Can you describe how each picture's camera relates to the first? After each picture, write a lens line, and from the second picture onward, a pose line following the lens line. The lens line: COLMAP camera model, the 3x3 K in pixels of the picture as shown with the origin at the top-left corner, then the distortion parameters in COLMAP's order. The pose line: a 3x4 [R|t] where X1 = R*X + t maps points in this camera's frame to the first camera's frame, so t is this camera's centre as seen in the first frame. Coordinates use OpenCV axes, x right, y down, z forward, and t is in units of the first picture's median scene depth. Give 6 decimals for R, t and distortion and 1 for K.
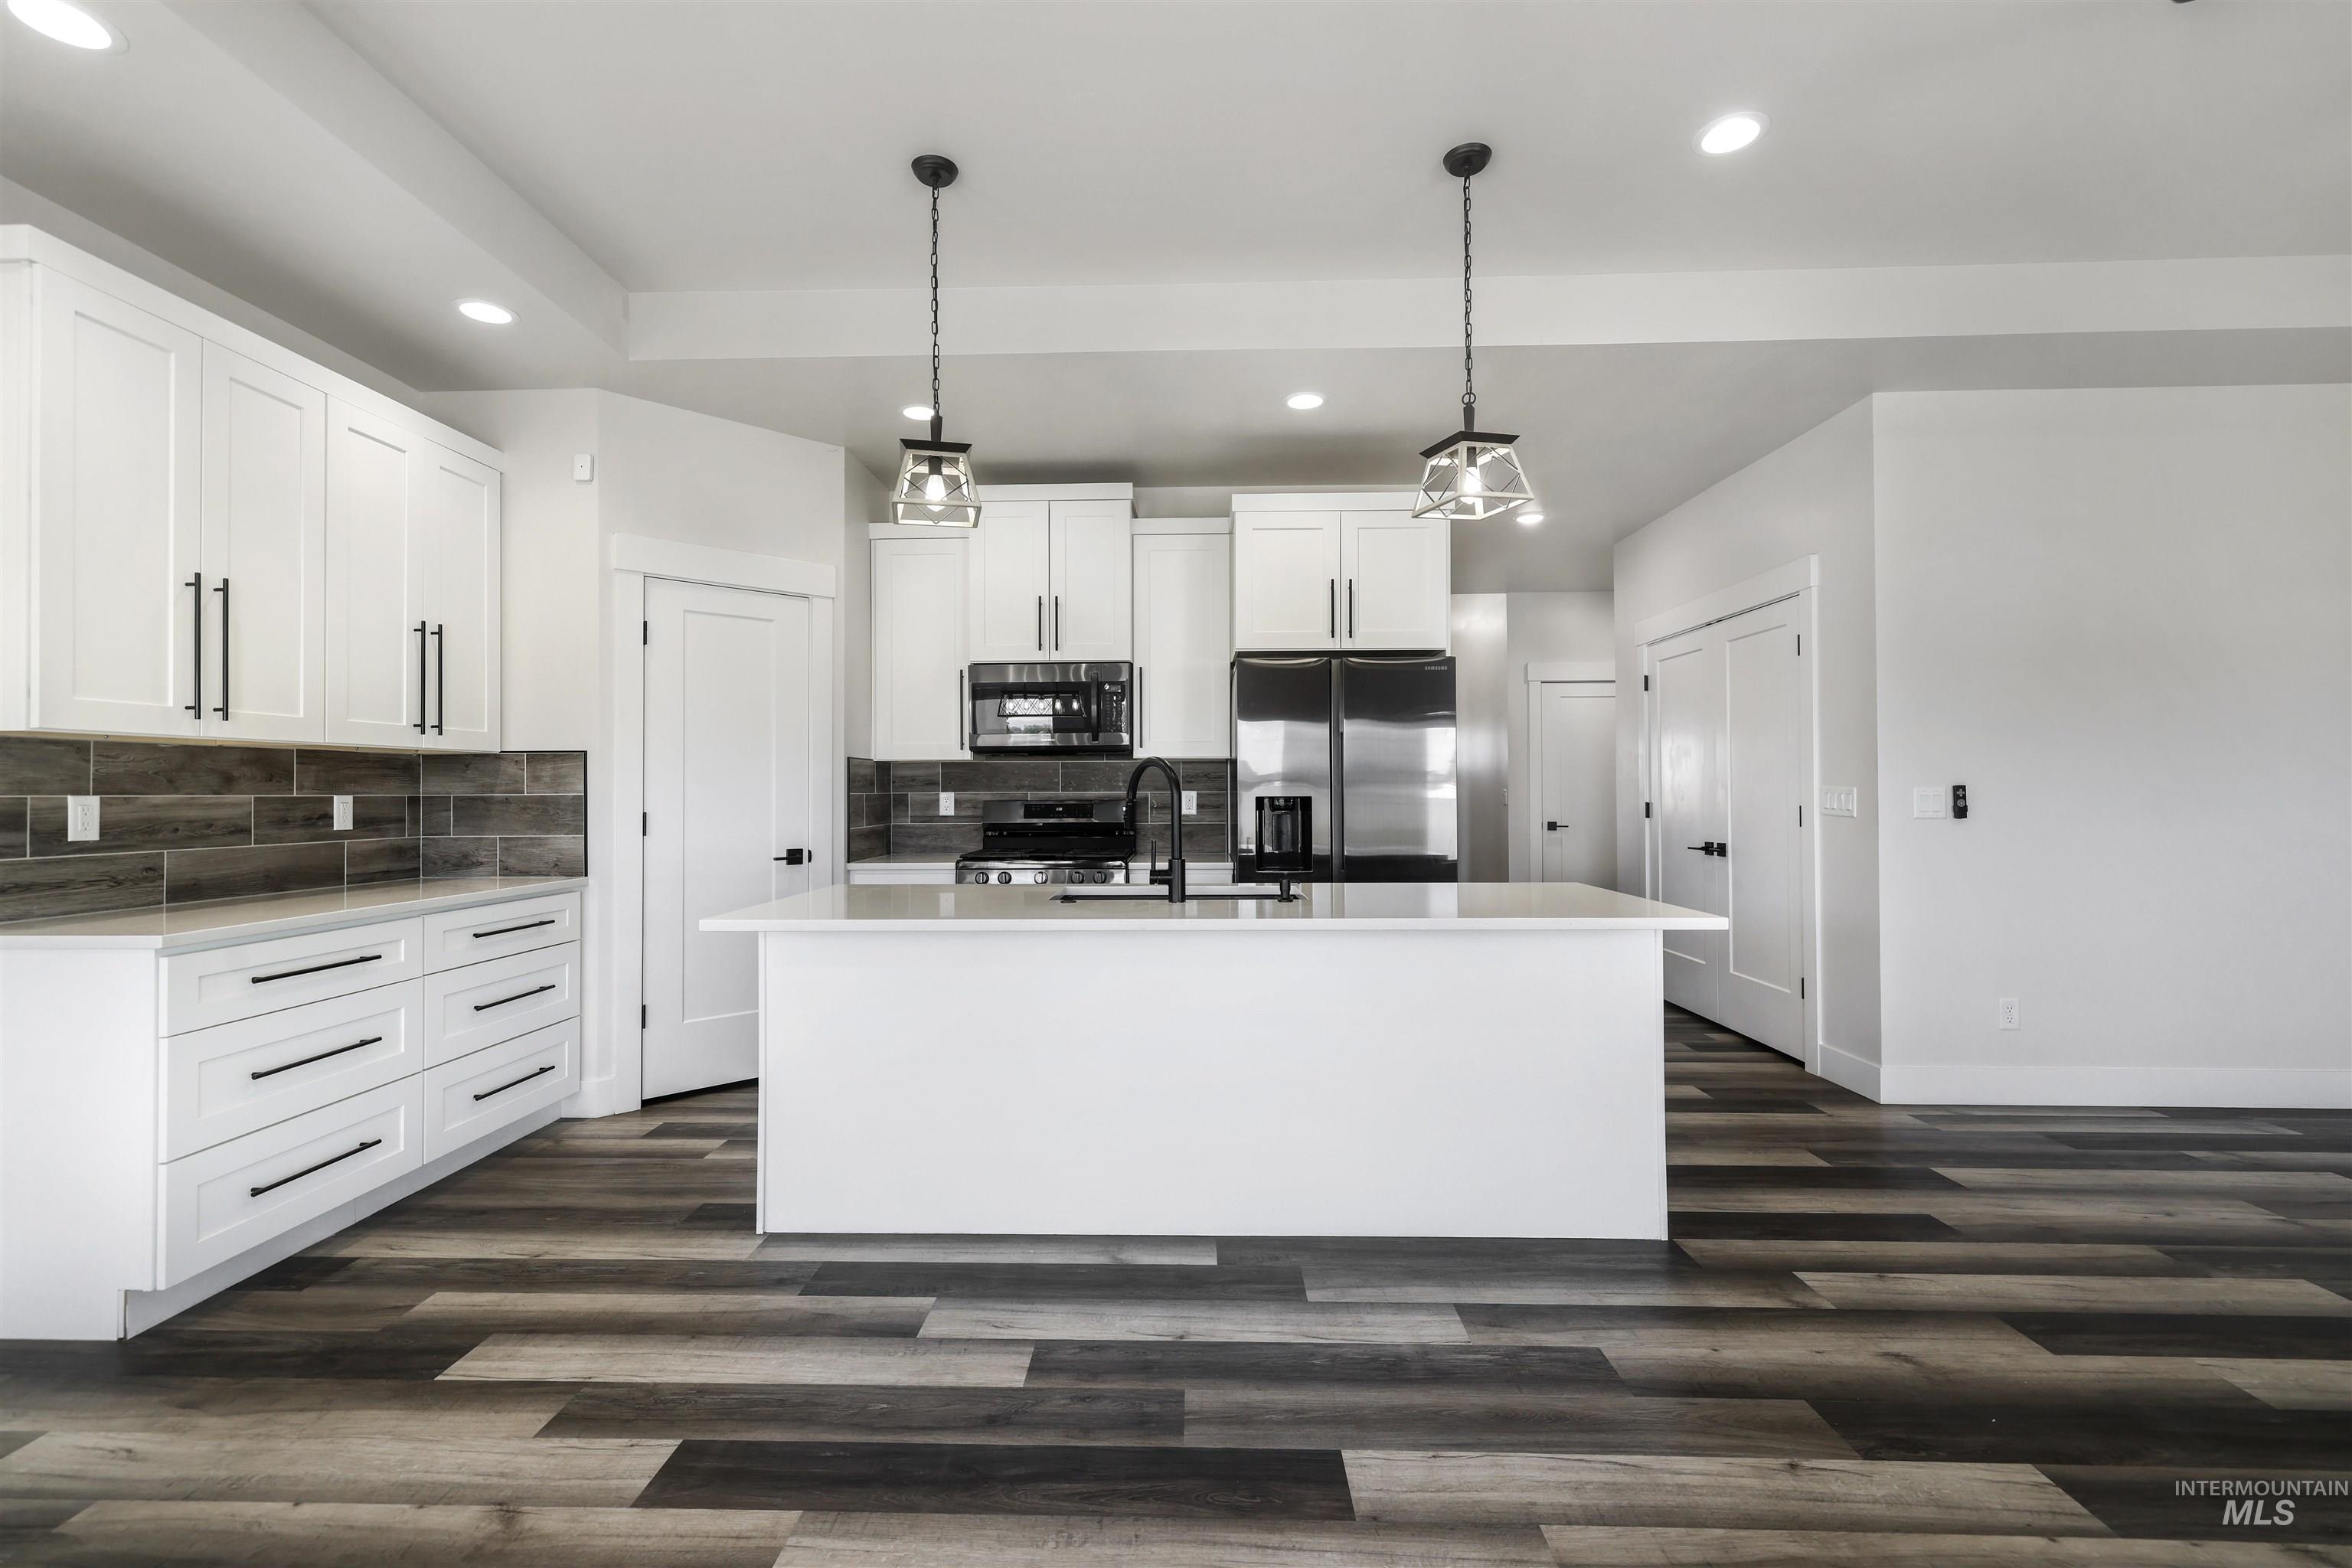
lens RADIAL K [[1016.2, 0, 1159.0], [0, 1016.2, 772.4], [0, 0, 1]] dist [0.001546, 0.000417]
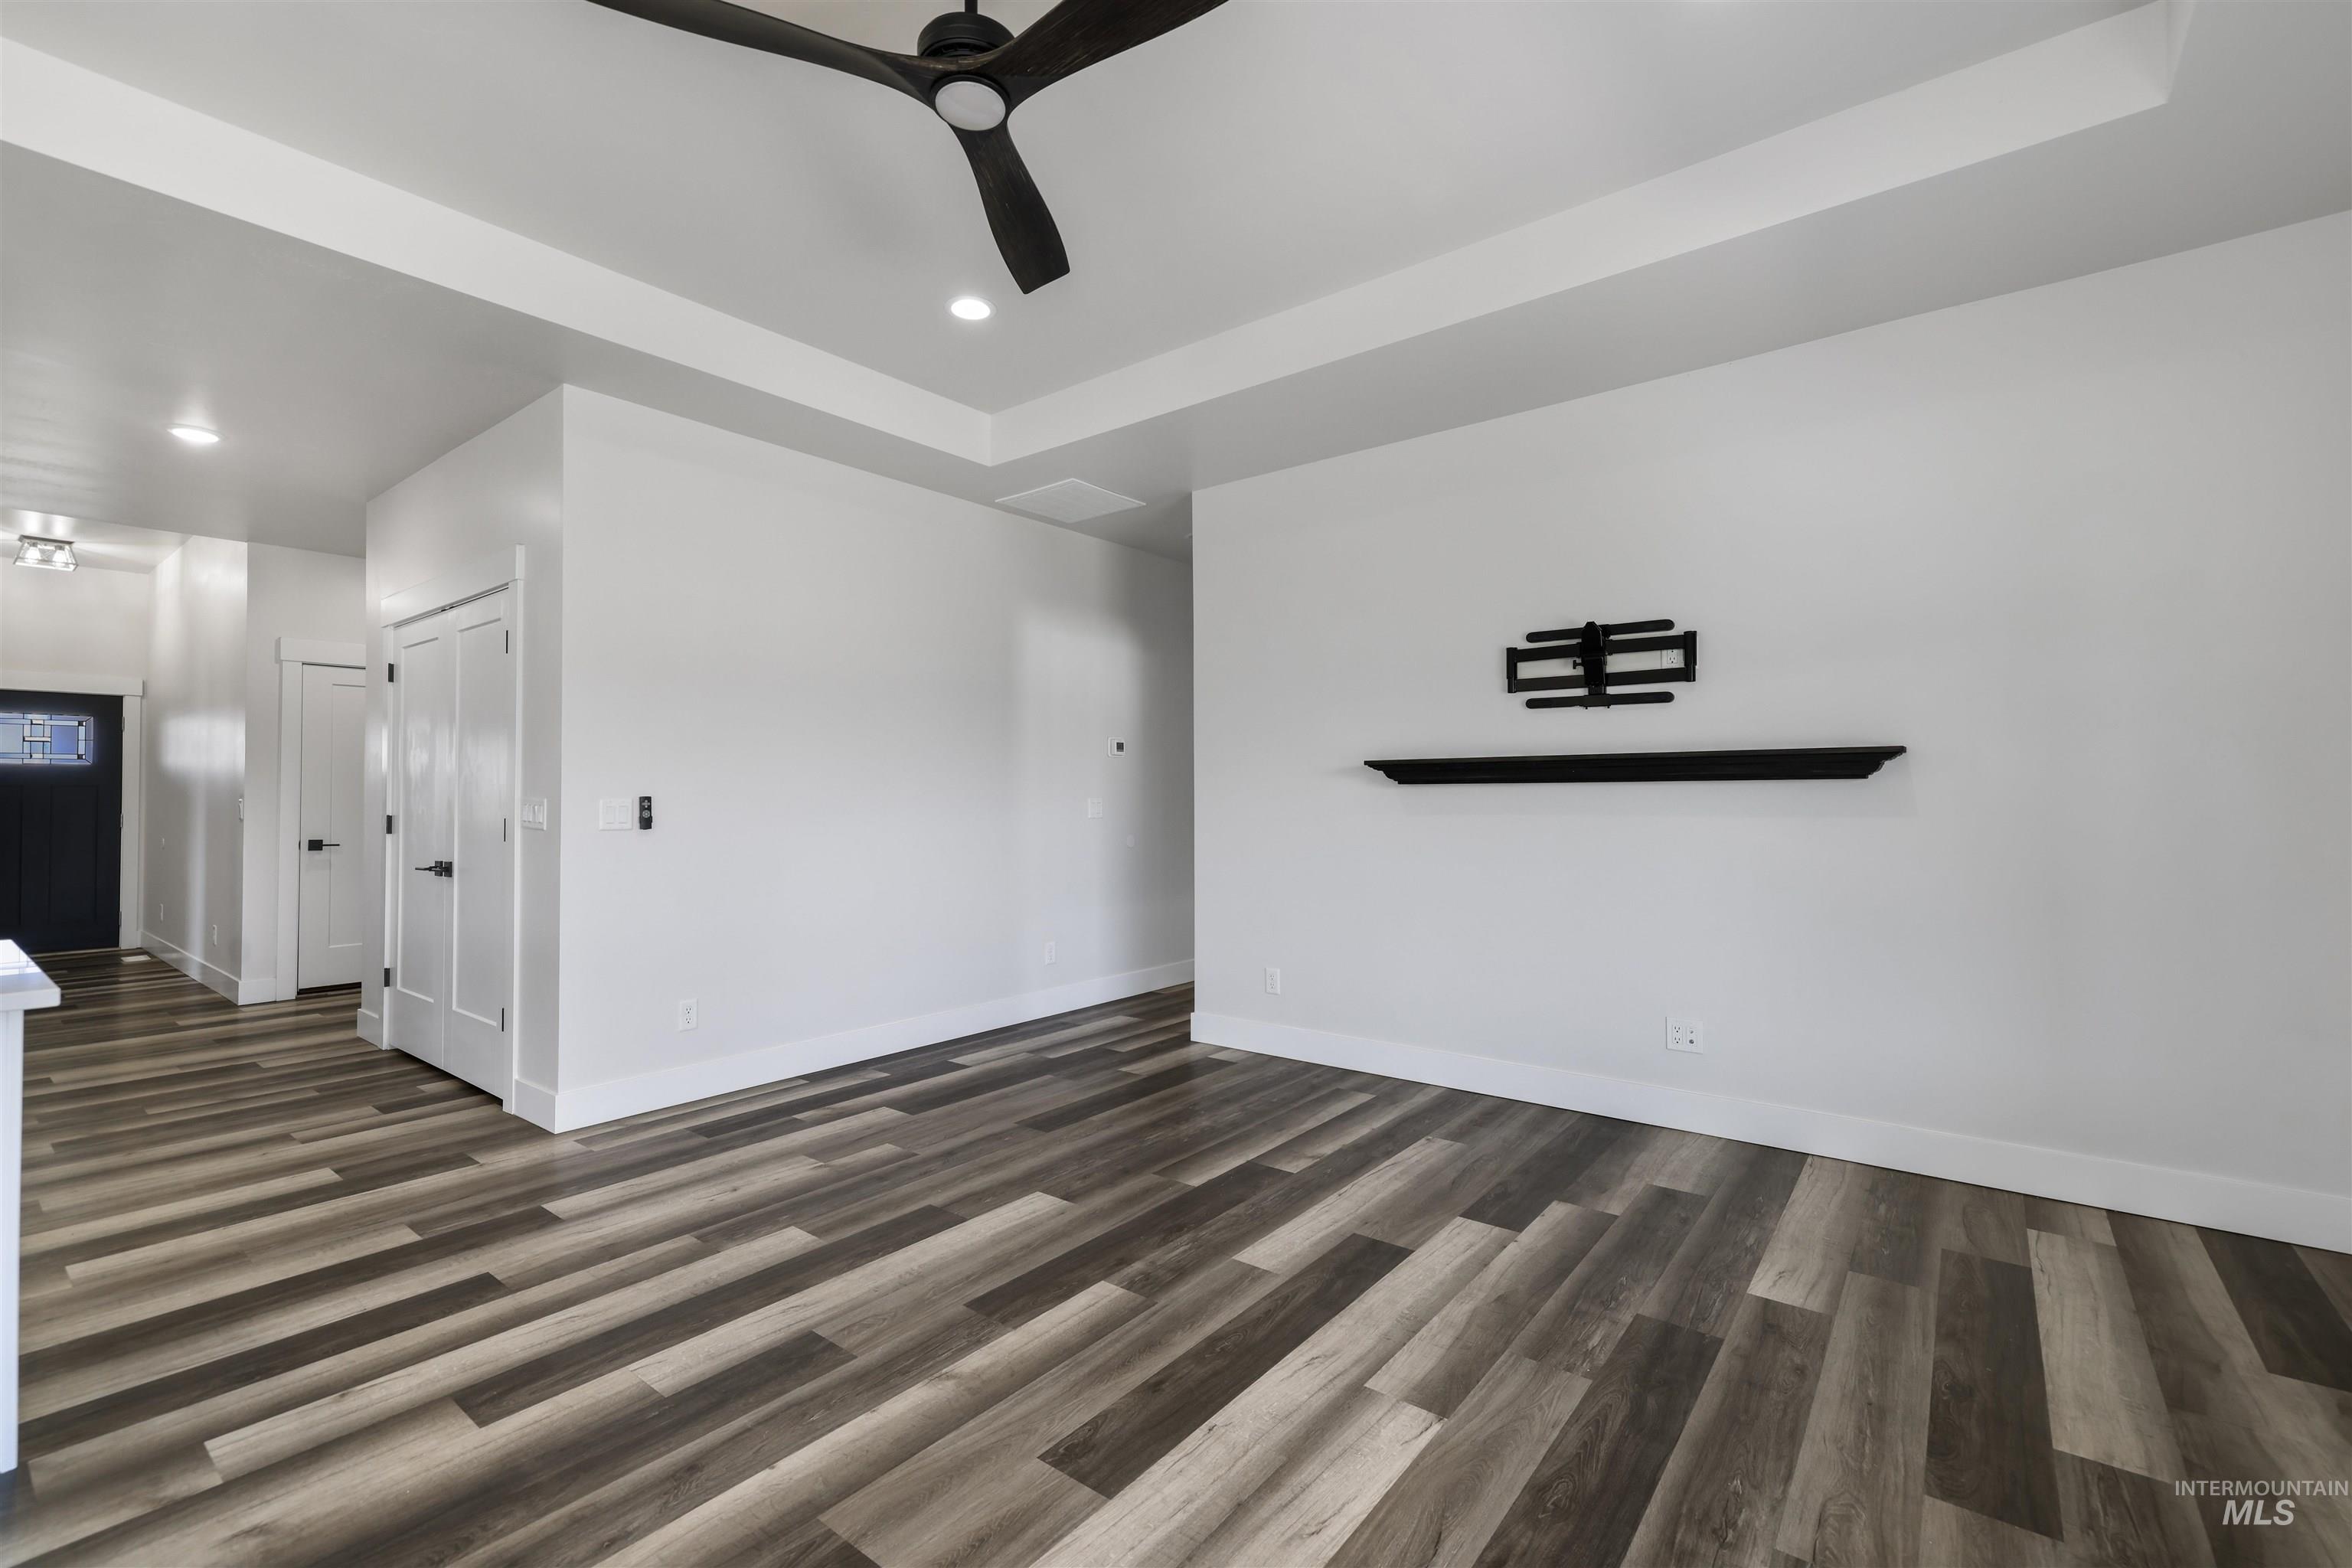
lens RADIAL K [[1016.2, 0, 1159.0], [0, 1016.2, 772.4], [0, 0, 1]] dist [0.001546, 0.000417]
pose [[0.594029, 0.022143, 0.804139, 0.341716], [-0.014394, 0.999754, -0.016897, -0.001911], [-0.804315, -0.001538, 0.594201, -0.012784]]
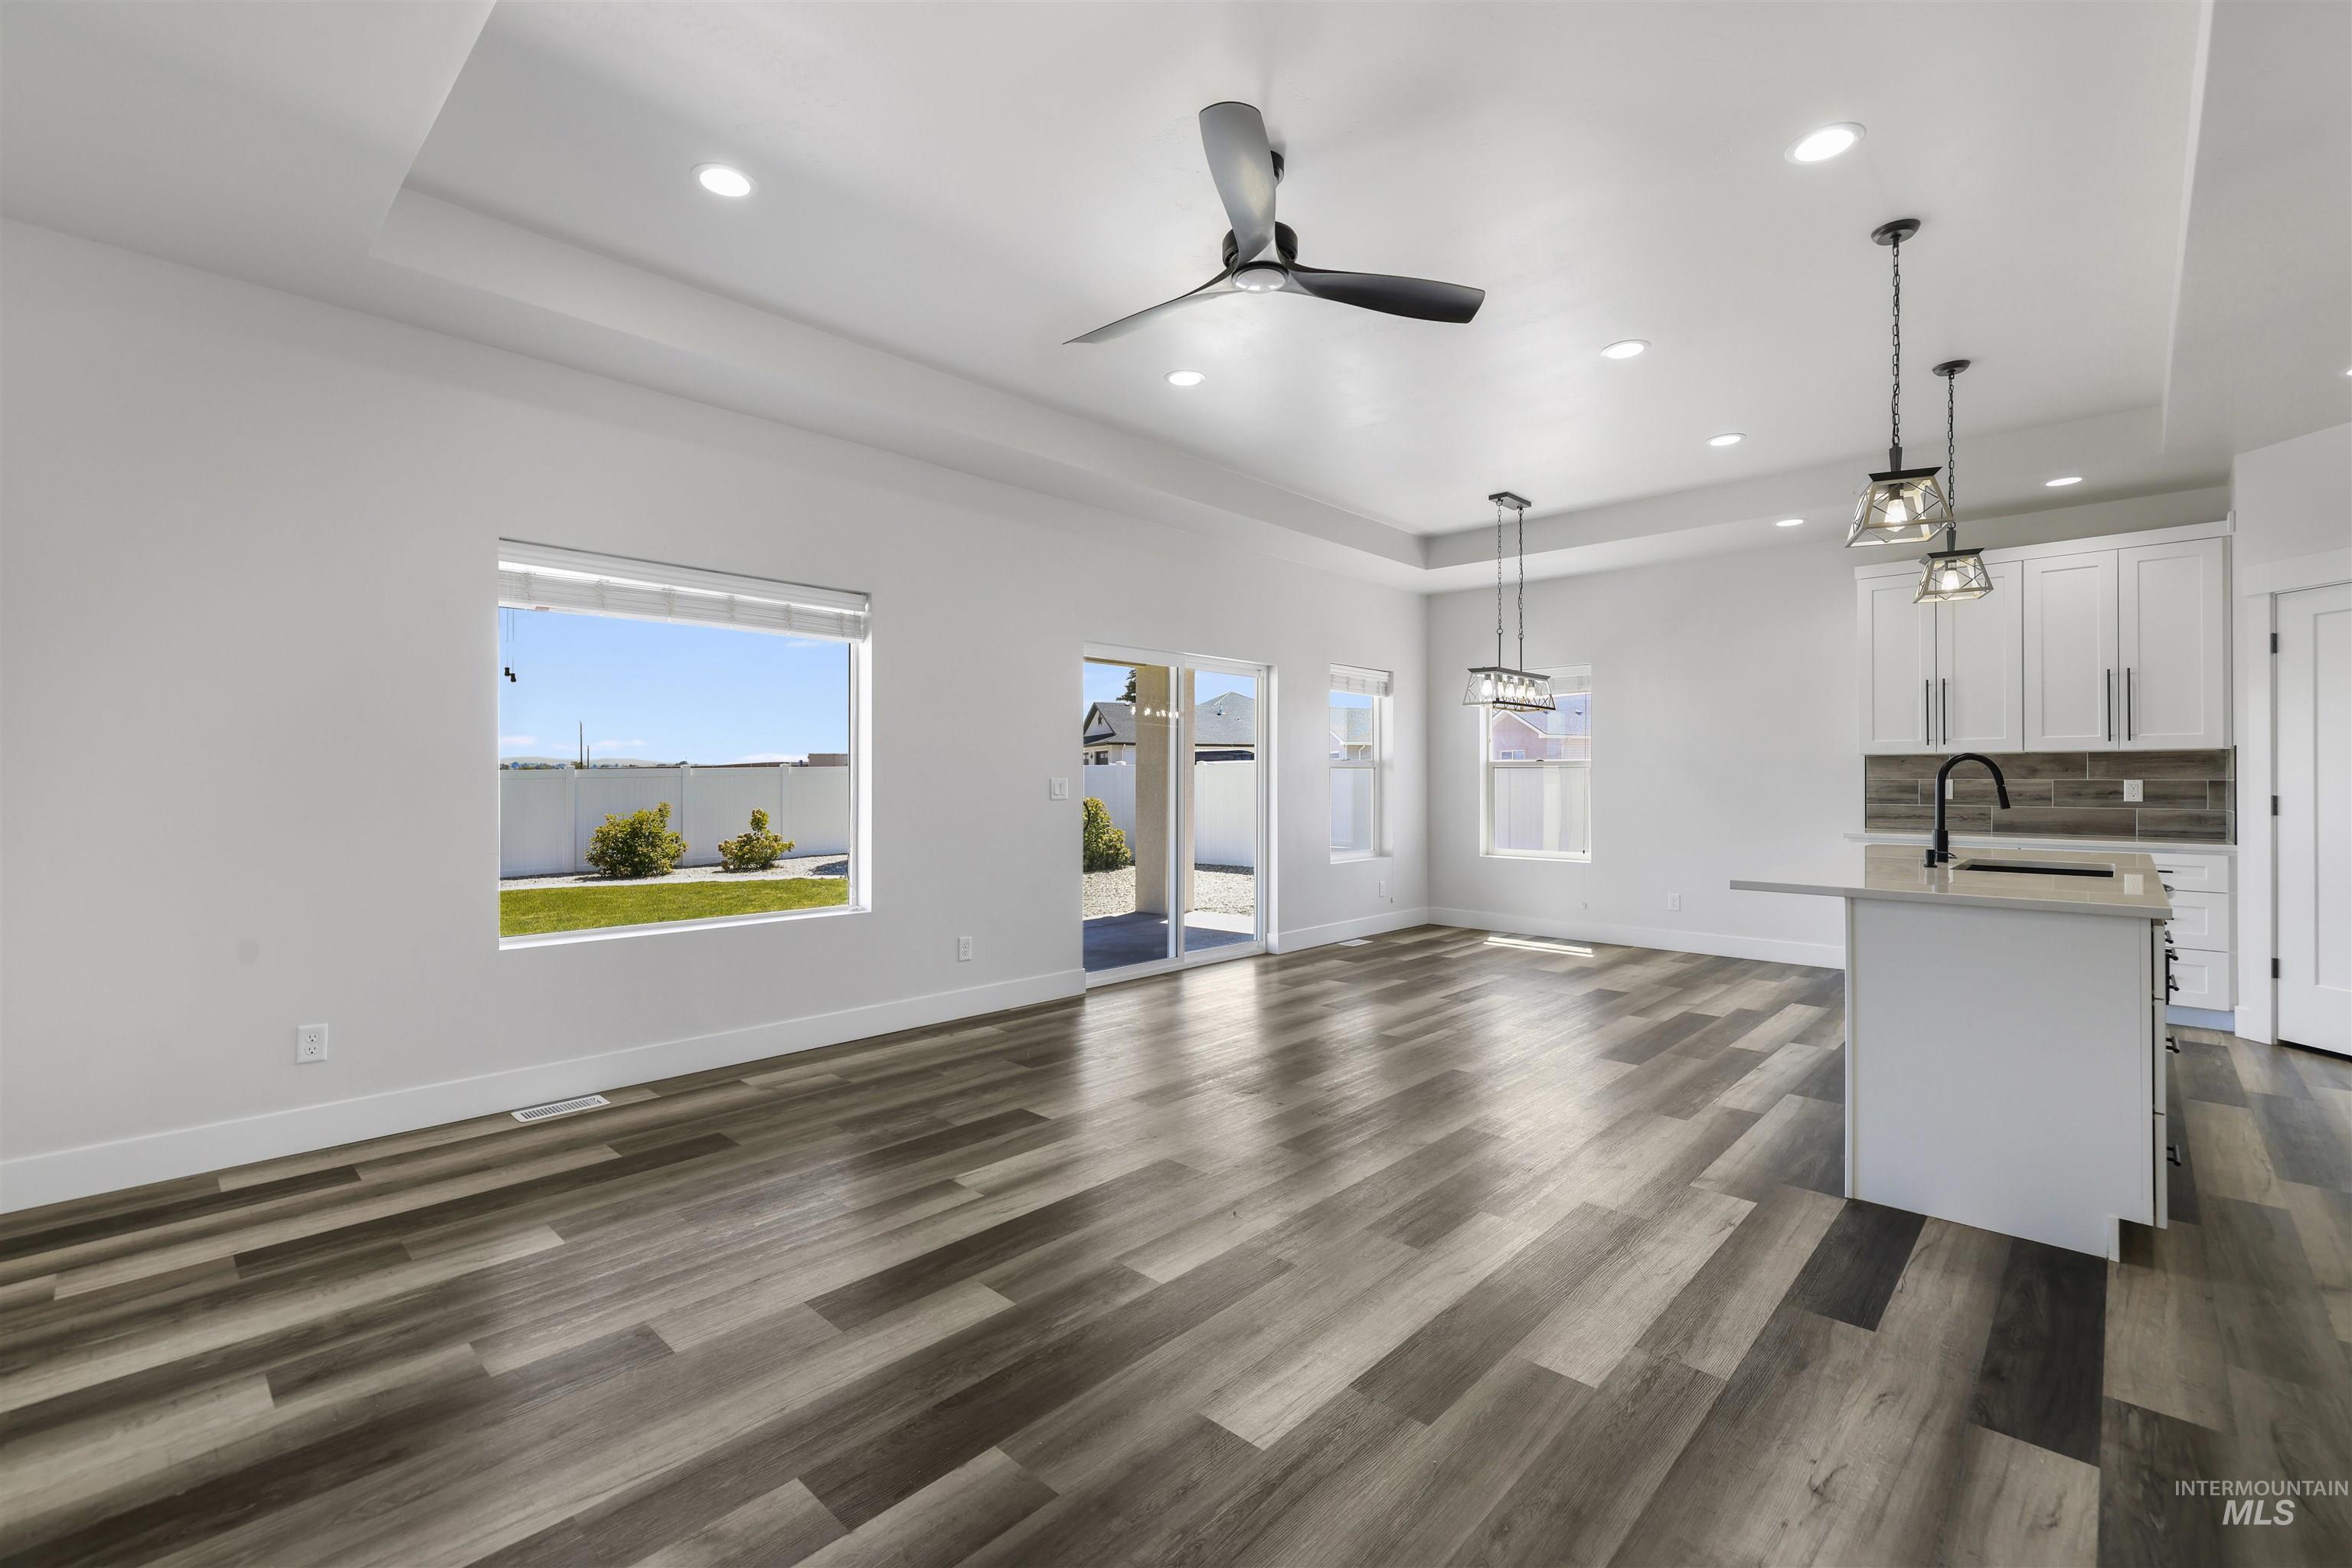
lens RADIAL K [[1016.2, 0, 1159.0], [0, 1016.2, 772.4], [0, 0, 1]] dist [0.001546, 0.000417]
pose [[-0.662060, 0.000850, -0.749450, 1.551593], [0.016176, 0.999783, -0.013156, 0.008169], [0.749276, -0.020834, -0.661930, 1.017459]]
